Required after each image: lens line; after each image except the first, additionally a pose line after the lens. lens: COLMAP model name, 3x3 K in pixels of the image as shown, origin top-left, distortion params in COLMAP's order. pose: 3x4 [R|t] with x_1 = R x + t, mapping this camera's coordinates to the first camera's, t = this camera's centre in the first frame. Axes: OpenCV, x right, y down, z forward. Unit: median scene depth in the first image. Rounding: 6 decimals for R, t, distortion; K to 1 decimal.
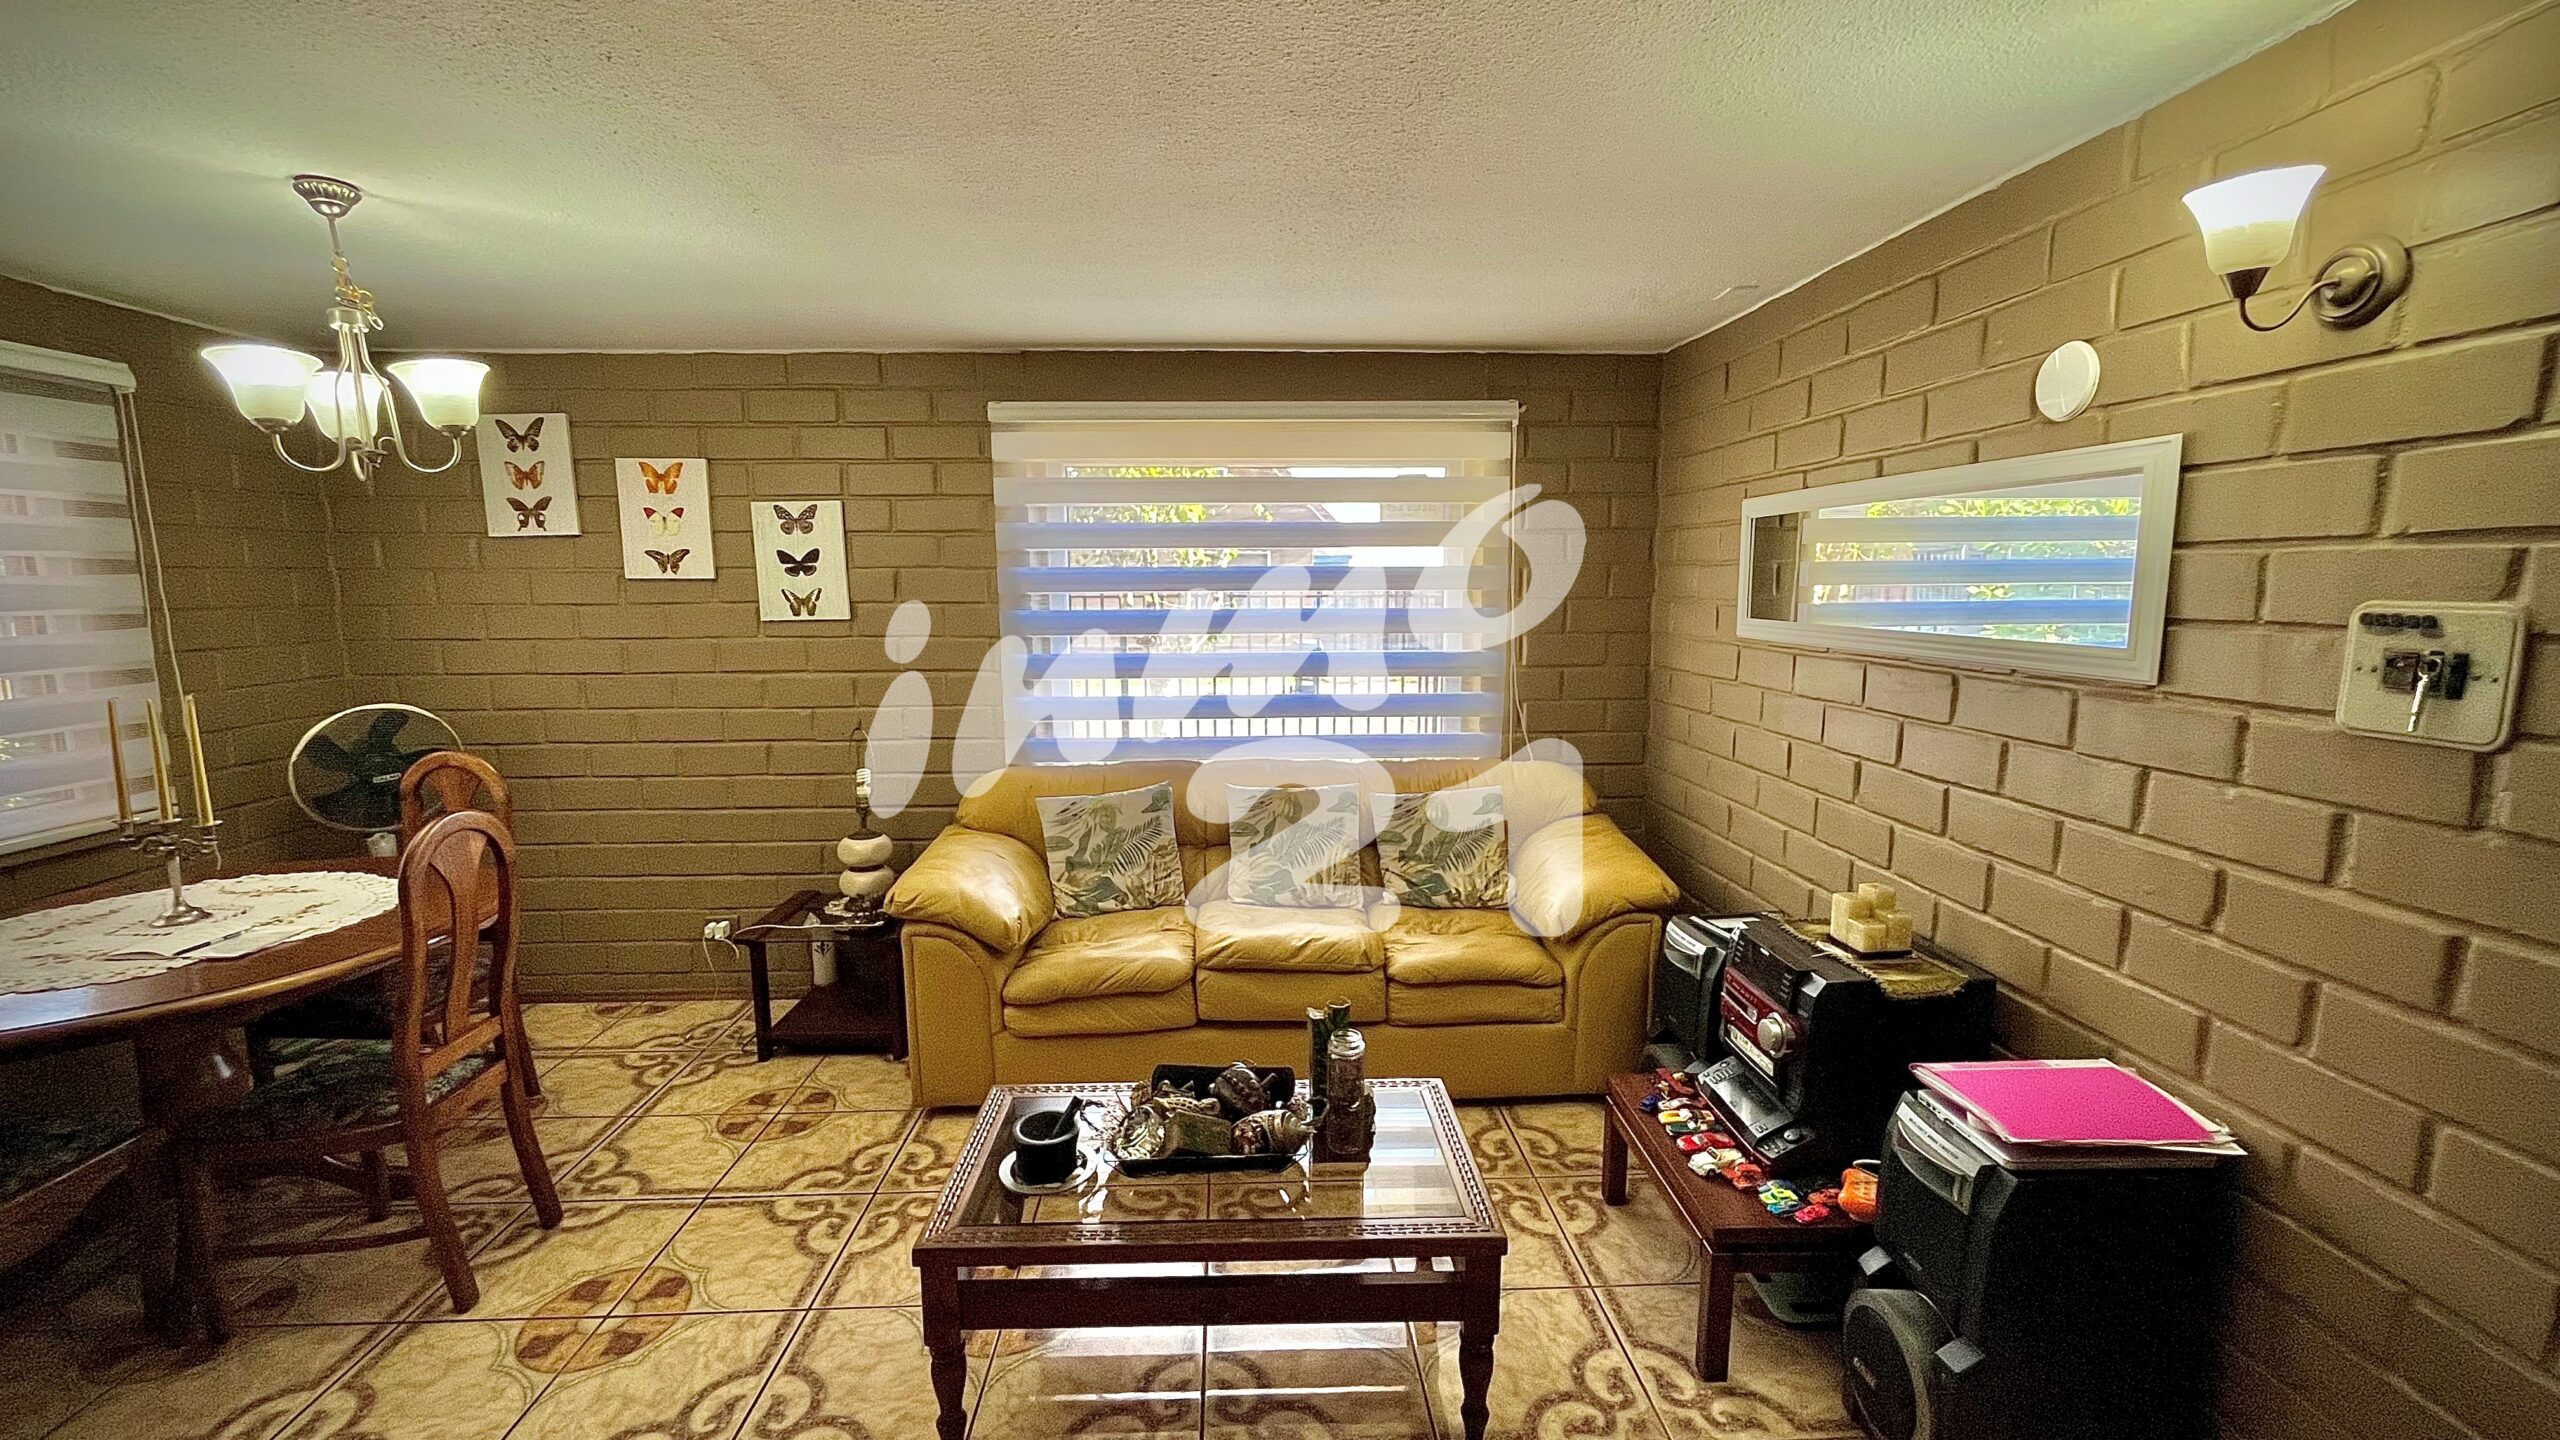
lens RADIAL K [[1035.2, 0, 1265.2], [0, 1035.2, 712.5], [0, 0, 1]] dist [-0.001412, 0.000071]
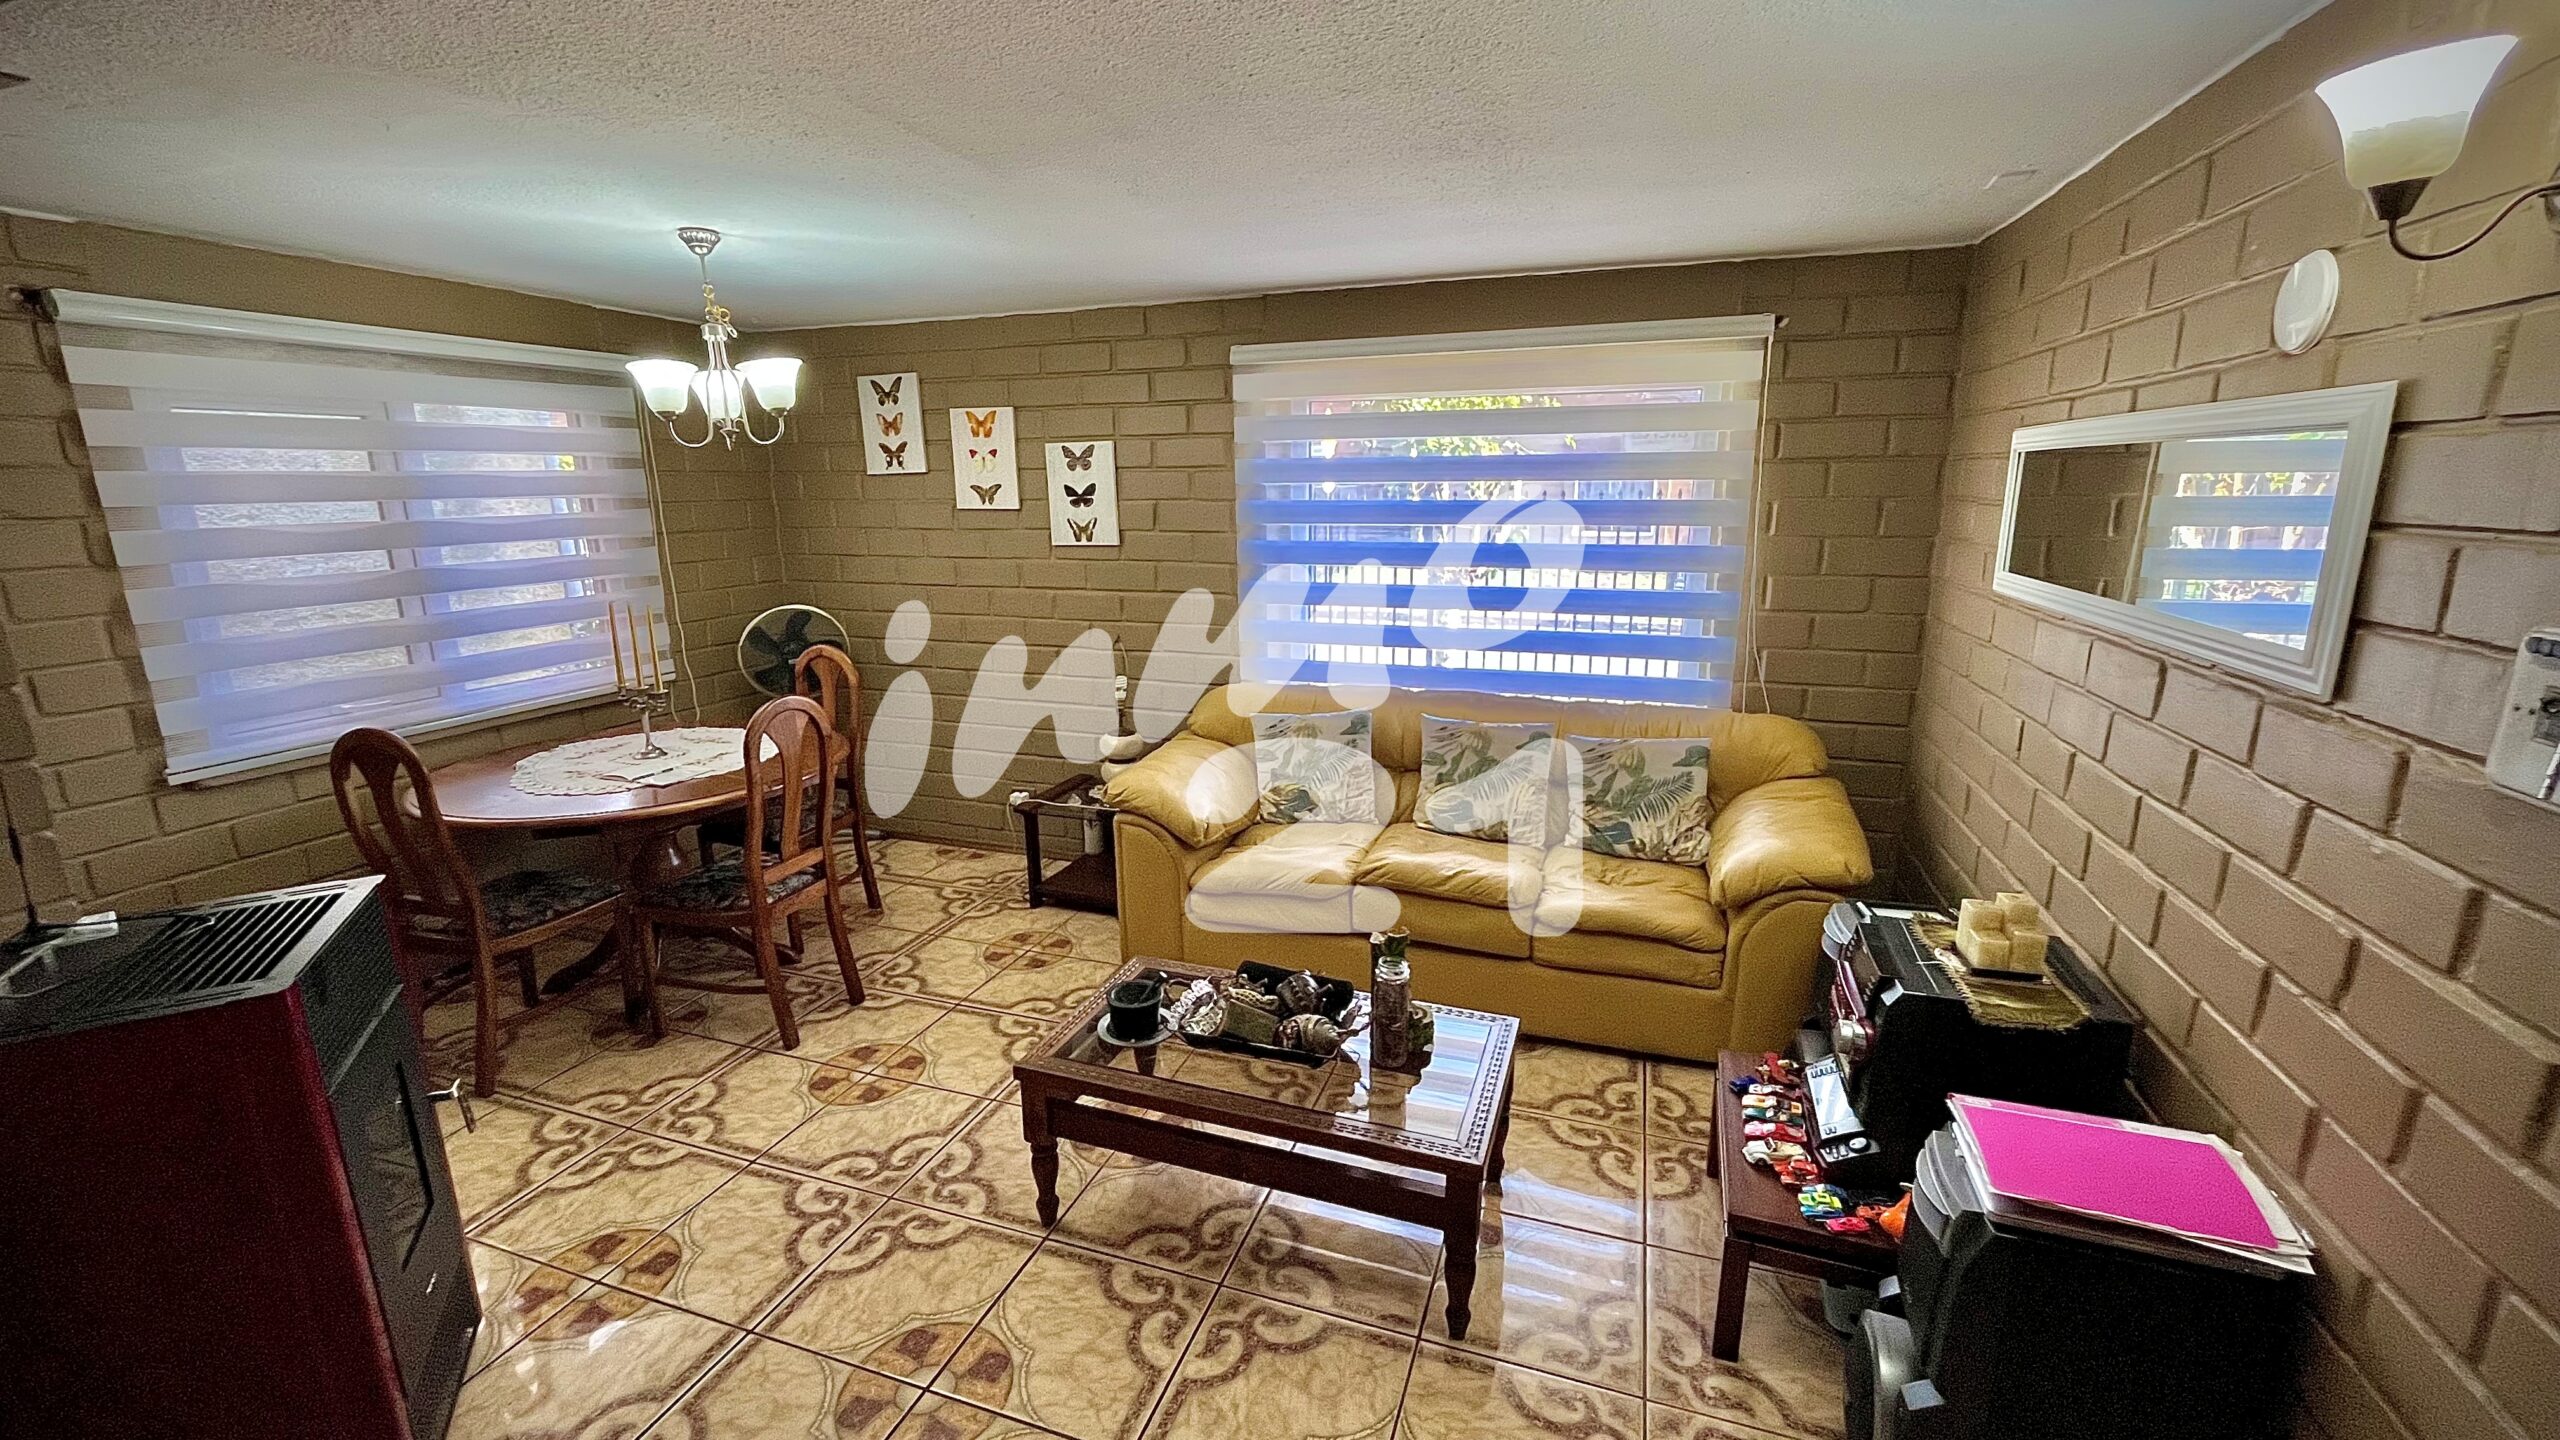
lens RADIAL K [[1035.2, 0, 1269.1], [0, 1035.2, 710.8], [0, 0, 1]] dist [-0.001412, 0.000071]
pose [[0.929353, 0.077189, -0.361034, 0.252565], [-0.043395, 0.993960, 0.100803, -0.041709], [0.366634, -0.078015, 0.927089, -0.026996]]
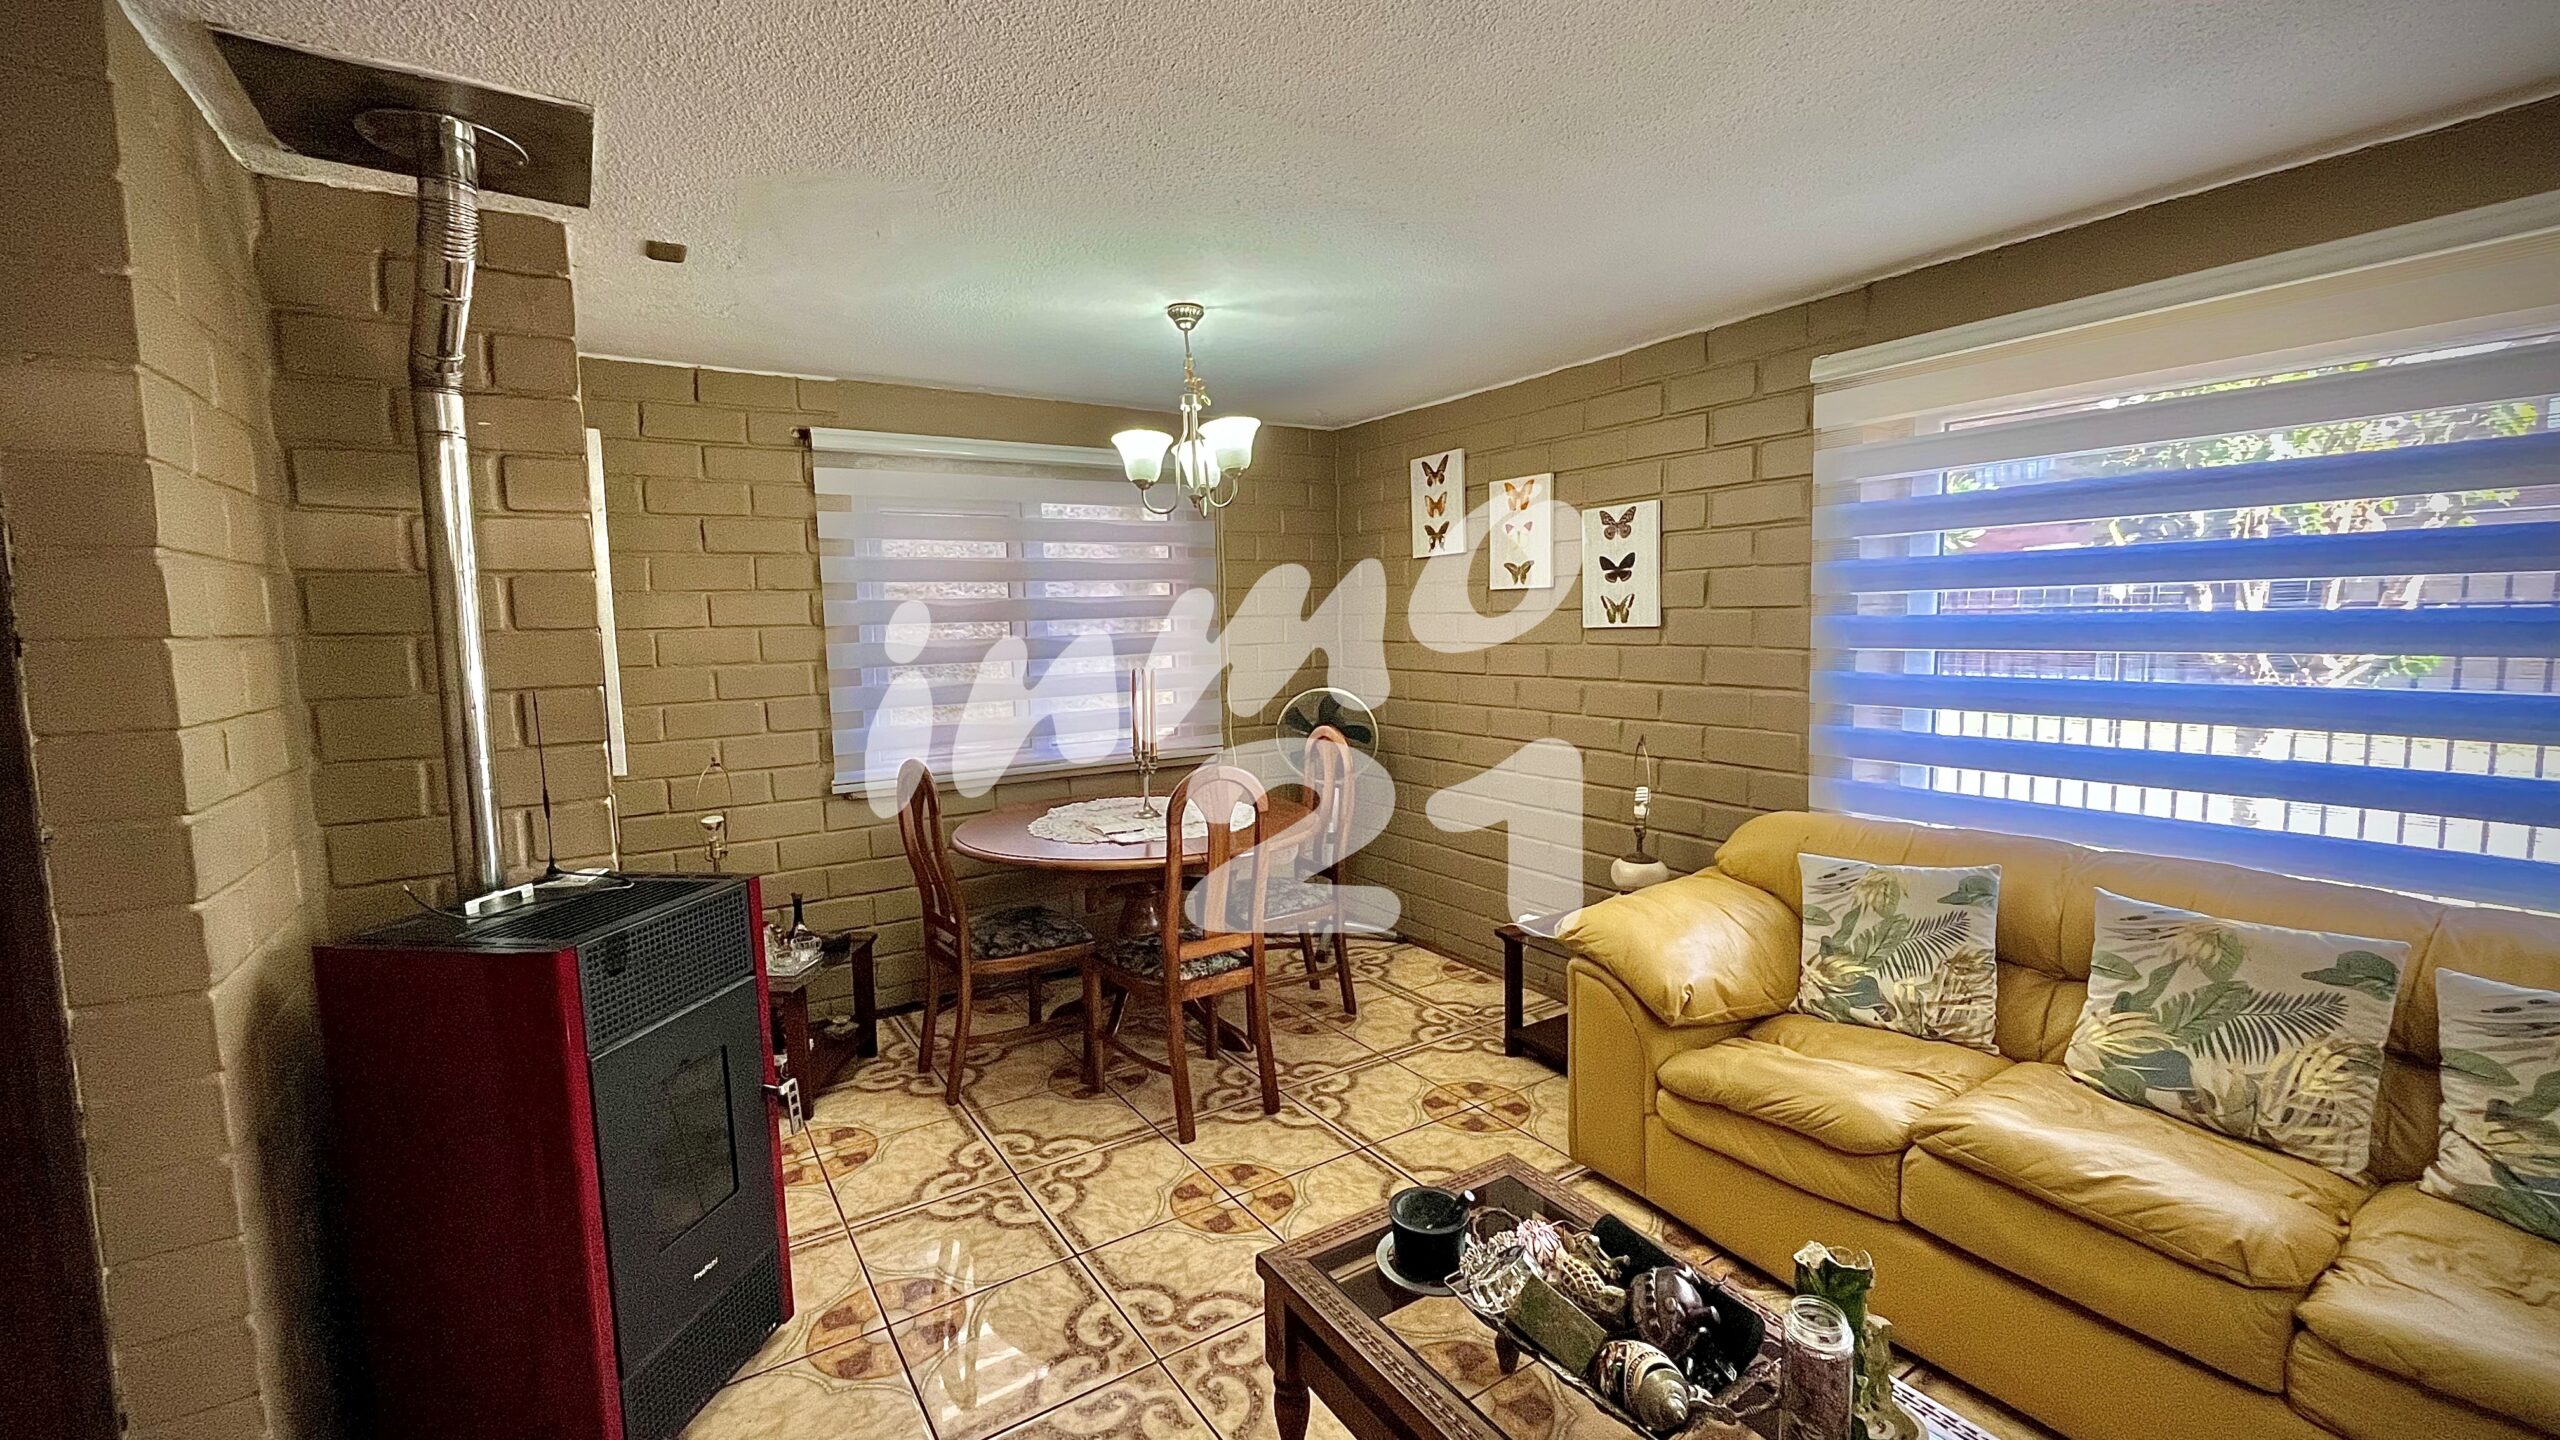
lens RADIAL K [[1035.2, 0, 1272.3], [0, 1035.2, 713.1], [0, 0, 1]] dist [-0.001412, 0.000071]
pose [[0.512844, 0.073732, -0.855309, 0.304487], [-0.091392, 0.995332, 0.031003, -0.013423], [0.853603, 0.062269, 0.517189, 0.312969]]
